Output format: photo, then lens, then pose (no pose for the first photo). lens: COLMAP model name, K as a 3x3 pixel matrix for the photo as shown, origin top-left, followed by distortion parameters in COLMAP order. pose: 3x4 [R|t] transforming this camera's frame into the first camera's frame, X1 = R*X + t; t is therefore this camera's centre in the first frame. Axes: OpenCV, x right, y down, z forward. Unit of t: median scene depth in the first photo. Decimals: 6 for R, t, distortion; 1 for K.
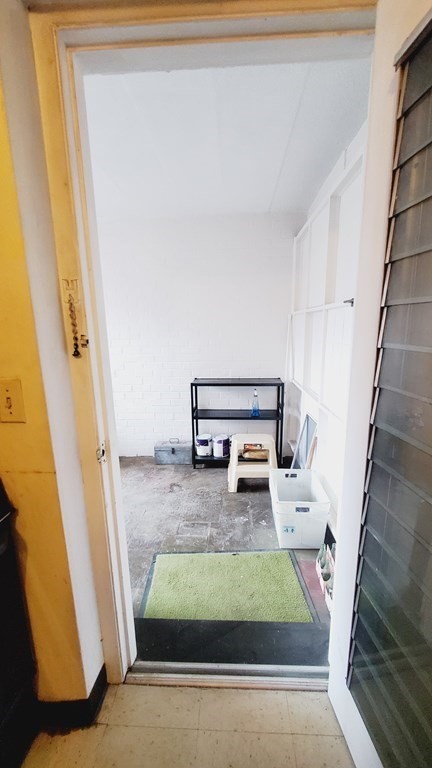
lens RADIAL K [[305.5, 0, 219.5], [0, 305.5, 387.7], [0, 0, 1]] dist [0.002280, -0.002566]
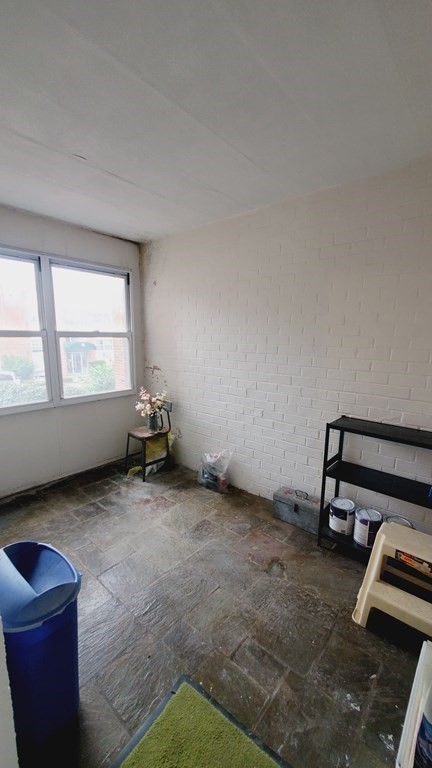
lens RADIAL K [[305.5, 0, 219.5], [0, 305.5, 387.7], [0, 0, 1]] dist [0.002280, -0.002566]
pose [[0.792110, 0.130398, -0.596286, 0.105163], [-0.150041, 0.988536, 0.016862, -0.065444], [0.591649, 0.076111, 0.802595, 0.288231]]
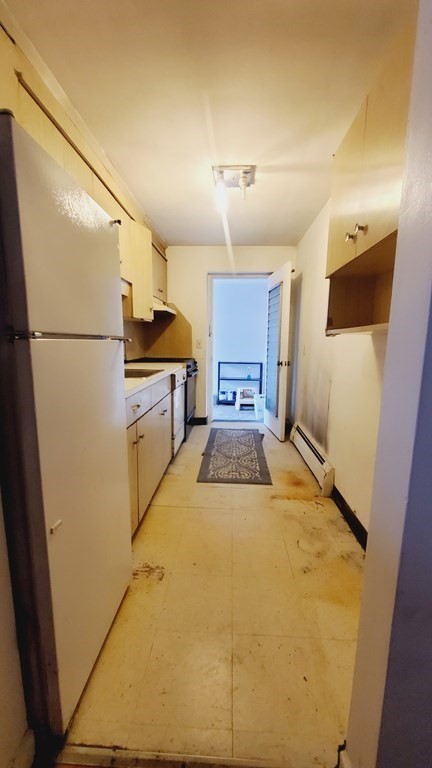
lens RADIAL K [[305.5, 0, 219.5], [0, 305.5, 387.7], [0, 0, 1]] dist [0.002280, -0.002566]
pose [[0.999983, -0.000645, 0.005837, -0.087467], [0.000969, 0.998453, -0.055587, 0.262326], [-0.005793, 0.055591, 0.998437, -1.031235]]
